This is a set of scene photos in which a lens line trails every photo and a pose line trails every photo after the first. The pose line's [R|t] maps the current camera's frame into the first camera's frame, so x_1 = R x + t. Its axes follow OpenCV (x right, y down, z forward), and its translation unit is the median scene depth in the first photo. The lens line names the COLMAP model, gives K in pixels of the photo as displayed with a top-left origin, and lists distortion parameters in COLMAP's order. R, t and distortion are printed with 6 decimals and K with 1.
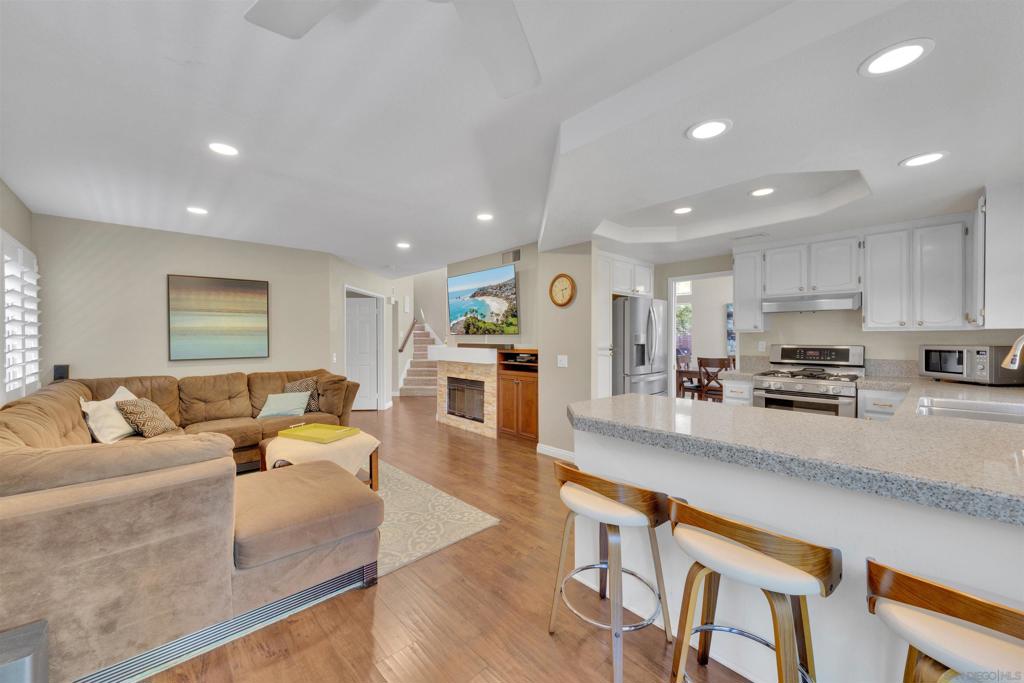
lens RADIAL K [[401.3, 0, 508.7], [0, 401.3, 342.3], [0, 0, 1]] dist [0.009792, -0.004913]
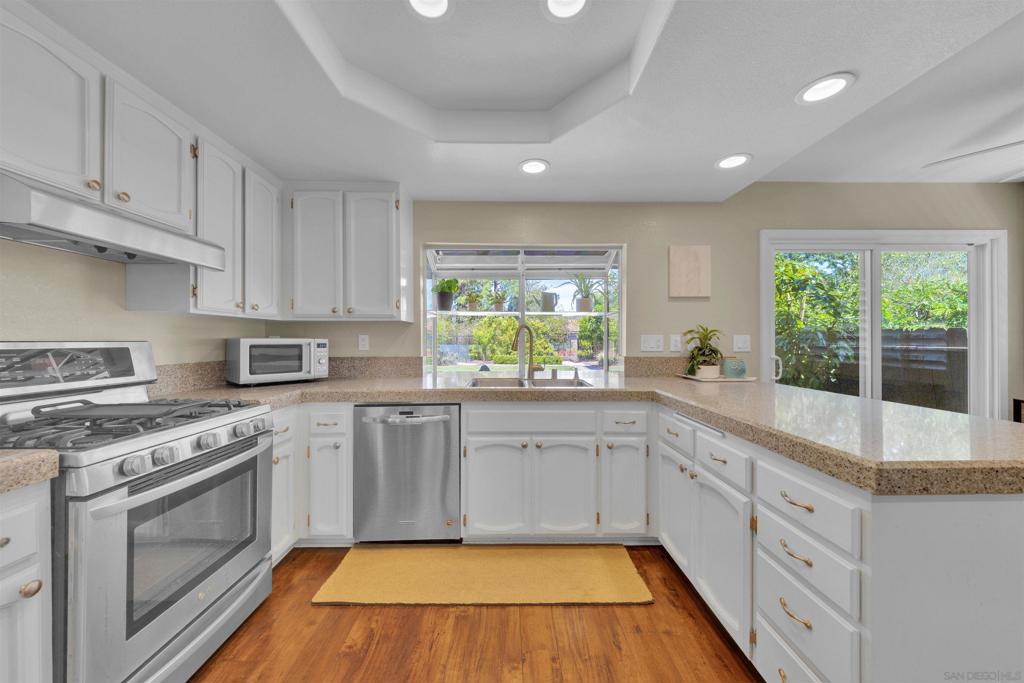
lens RADIAL K [[355.9, 0, 512.7], [0, 355.9, 340.9], [0, 0, 1]] dist [-0.000262, -0.000305]
pose [[-0.747264, 0.005395, 0.664505, 0.213123], [0.016822, 0.999800, 0.010800, 0.009596], [-0.664314, 0.019249, -0.747206, 0.910850]]
